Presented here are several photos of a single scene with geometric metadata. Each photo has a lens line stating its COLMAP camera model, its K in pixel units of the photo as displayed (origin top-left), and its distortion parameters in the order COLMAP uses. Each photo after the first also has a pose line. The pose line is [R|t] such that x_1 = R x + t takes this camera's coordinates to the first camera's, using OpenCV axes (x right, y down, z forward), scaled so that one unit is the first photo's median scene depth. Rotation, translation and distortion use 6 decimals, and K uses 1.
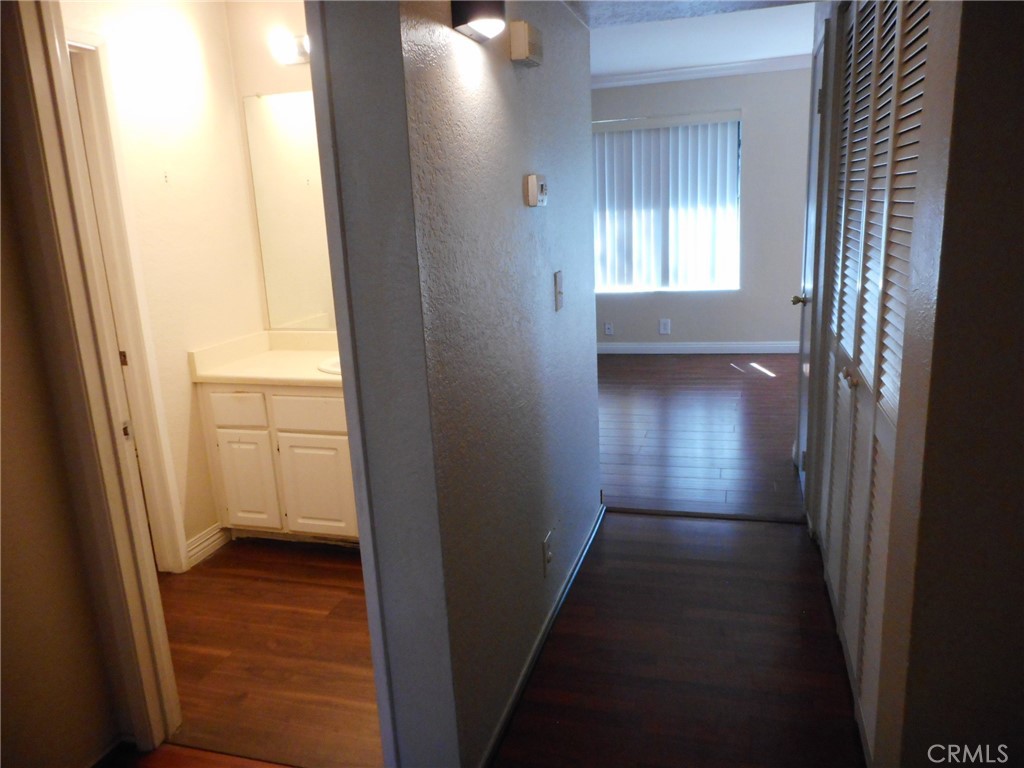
lens RADIAL K [[752.1, 0, 474.7], [0, 752.1, 384.7], [0, 0, 1]] dist [-0.000789, 0.002583]
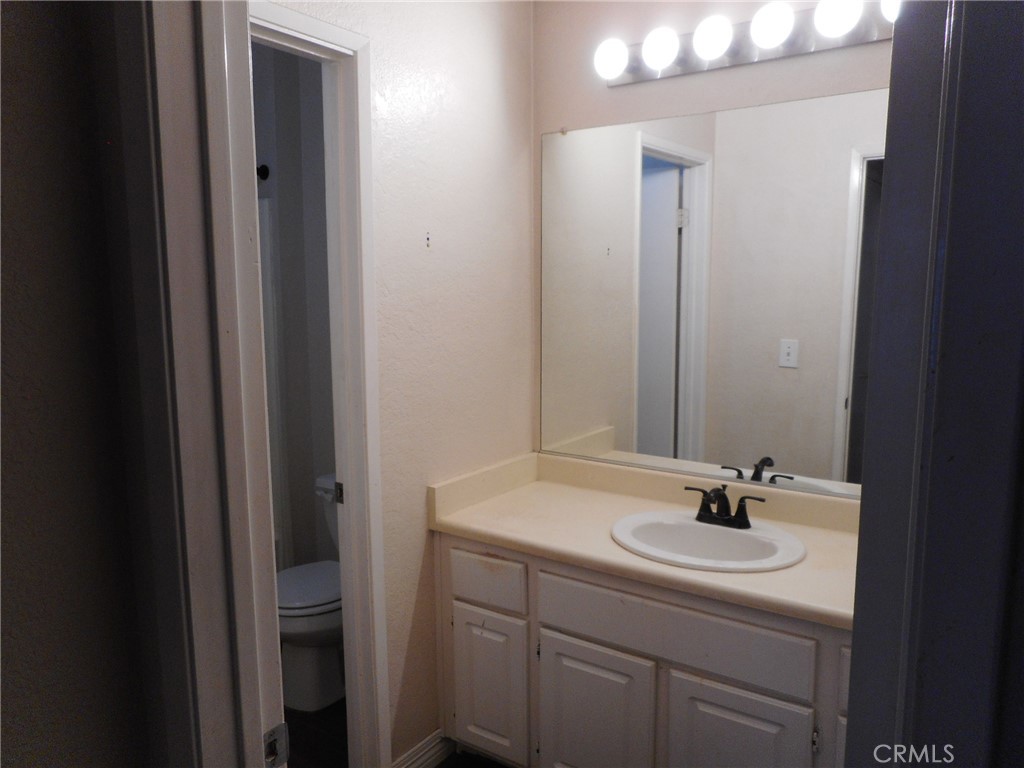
lens RADIAL K [[766.1, 0, 495.1], [0, 766.1, 388.5], [0, 0, 1]] dist [0.008622, 0.006759]
pose [[0.952833, 0.090314, -0.289747, -0.122967], [-0.114555, 0.991101, -0.067788, -0.090080], [0.281047, 0.097782, 0.954700, 0.327389]]
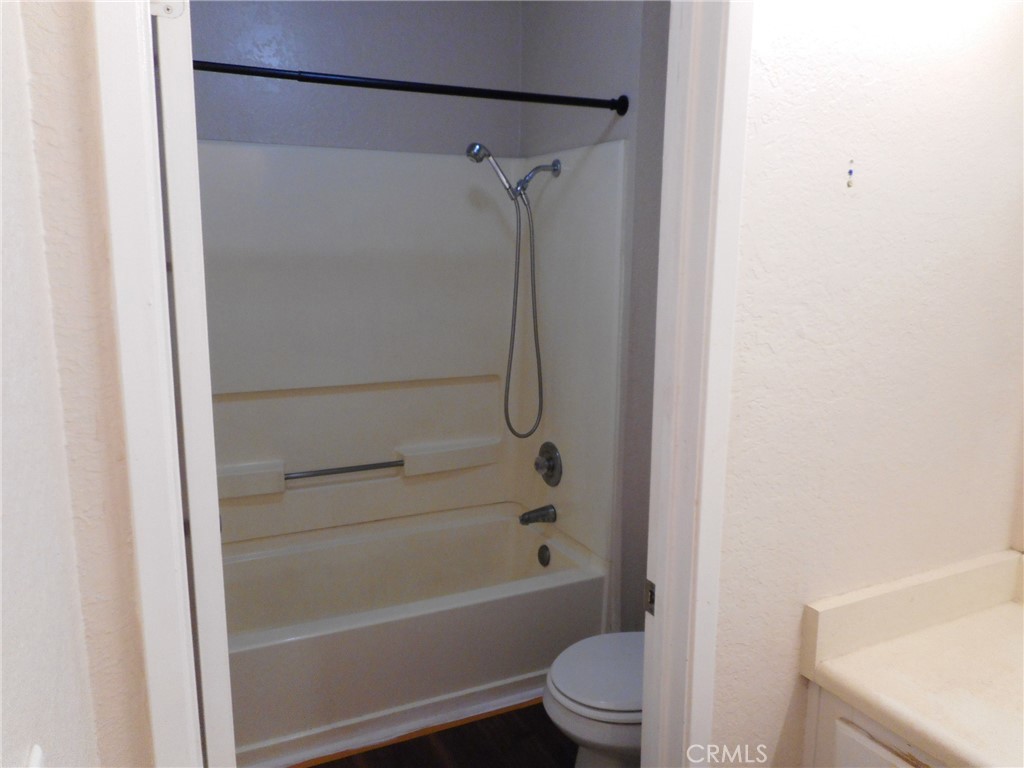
lens RADIAL K [[766.1, 0, 495.1], [0, 766.1, 388.5], [0, 0, 1]] dist [0.008622, 0.006759]
pose [[0.693190, 0.186403, -0.696234, -0.226205], [-0.205567, 0.976987, 0.056901, -0.142976], [0.690818, 0.103680, 0.715556, 0.565115]]
